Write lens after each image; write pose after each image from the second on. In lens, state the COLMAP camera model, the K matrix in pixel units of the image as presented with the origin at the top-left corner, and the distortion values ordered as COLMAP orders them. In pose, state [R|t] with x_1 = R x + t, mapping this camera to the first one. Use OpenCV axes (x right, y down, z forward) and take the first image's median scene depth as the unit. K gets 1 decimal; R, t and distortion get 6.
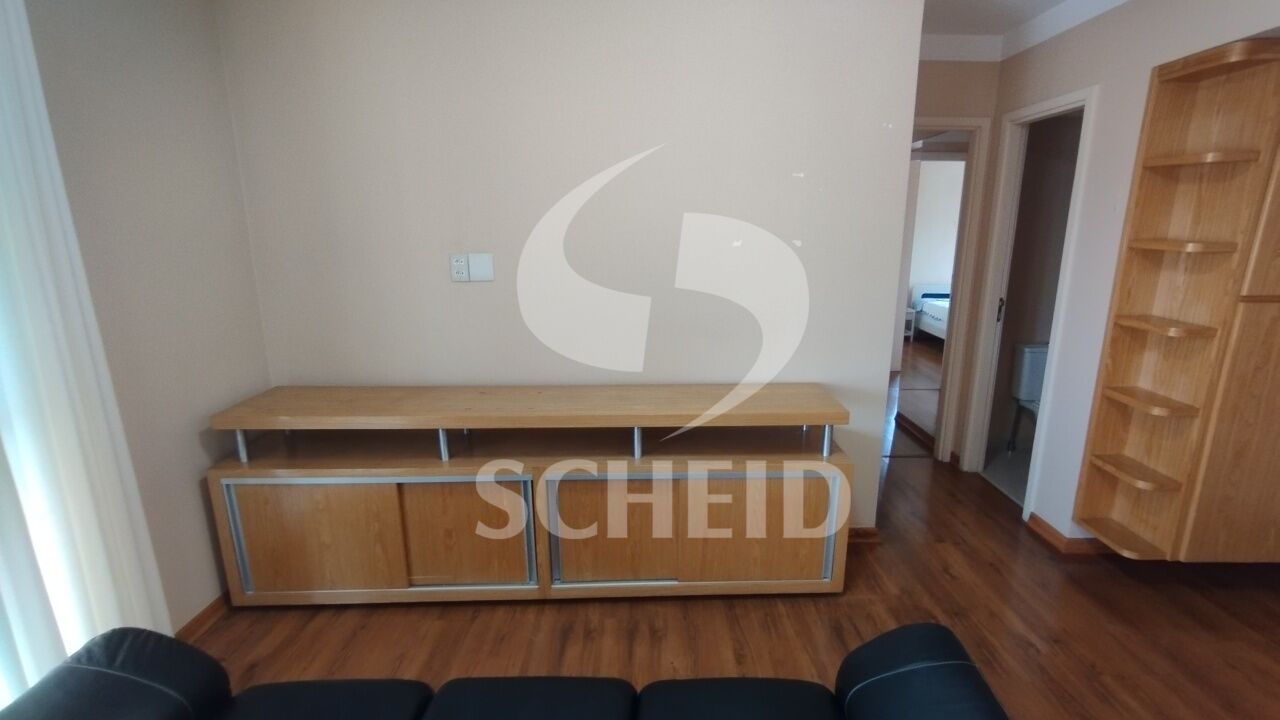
lens RADIAL K [[600.0, 0, 679.1], [0, 600.0, 384.3], [0, 0, 1]] dist [0.001880, -0.002768]
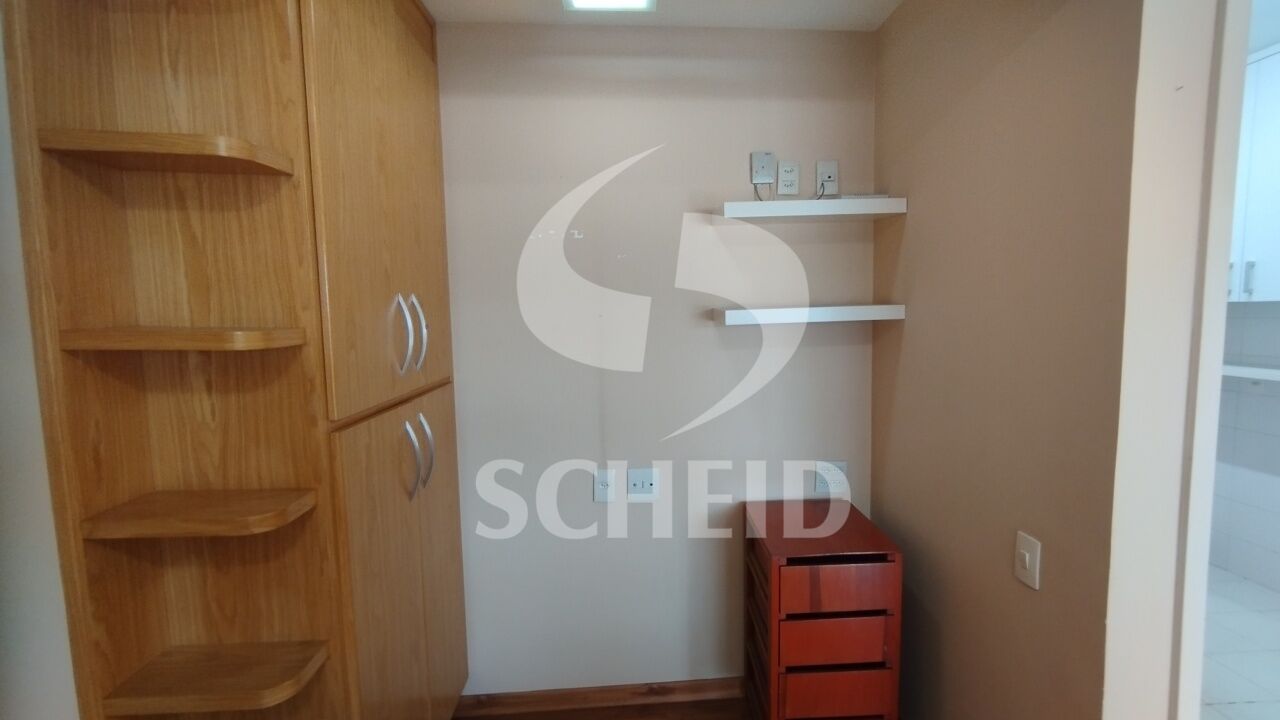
lens RADIAL K [[600.0, 0, 638.5], [0, 600.0, 363.9], [0, 0, 1]] dist [0.001880, -0.002768]
pose [[-0.020491, -0.099726, 0.994804, 0.342571], [0.274771, 0.956136, 0.101509, -0.152286], [-0.961291, 0.275424, 0.007810, 0.621922]]
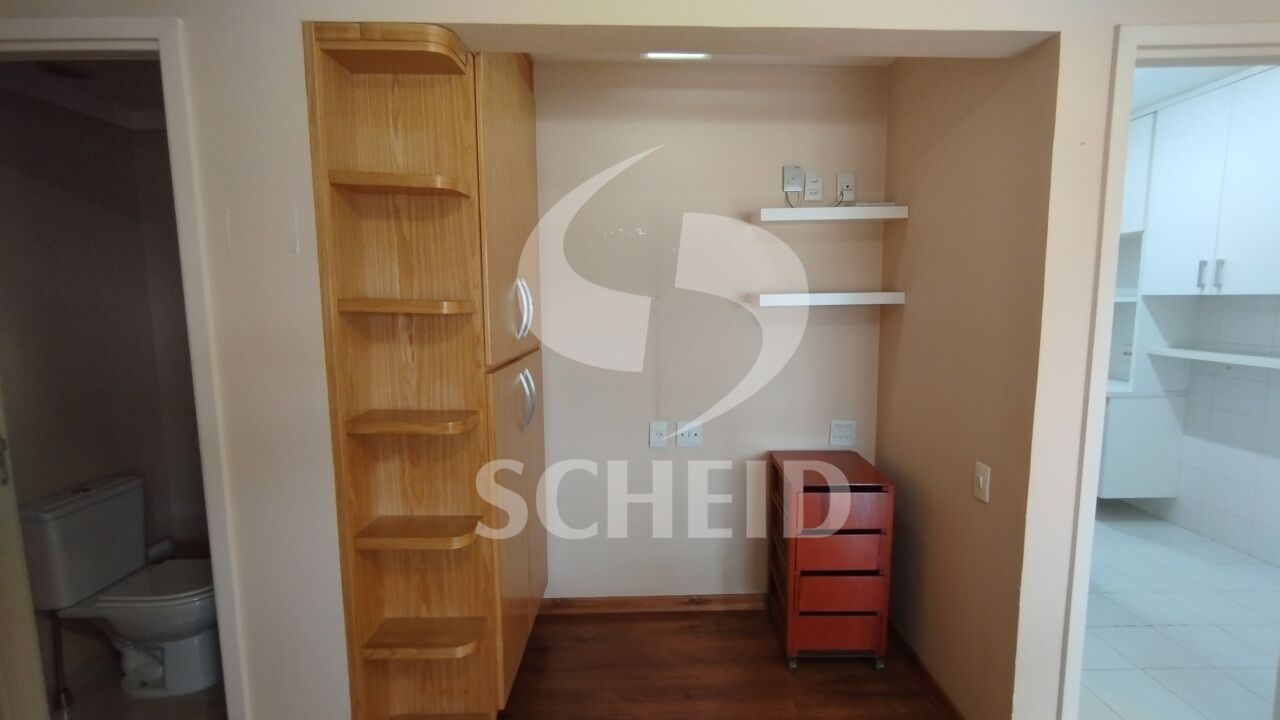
lens RADIAL K [[600.0, 0, 642.6], [0, 600.0, 368.2], [0, 0, 1]] dist [0.001880, -0.002768]
pose [[0.014619, -0.129767, 0.991437, 0.137538], [0.260984, 0.957667, 0.121498, -0.162436], [-0.965233, 0.256972, 0.047868, 0.668222]]
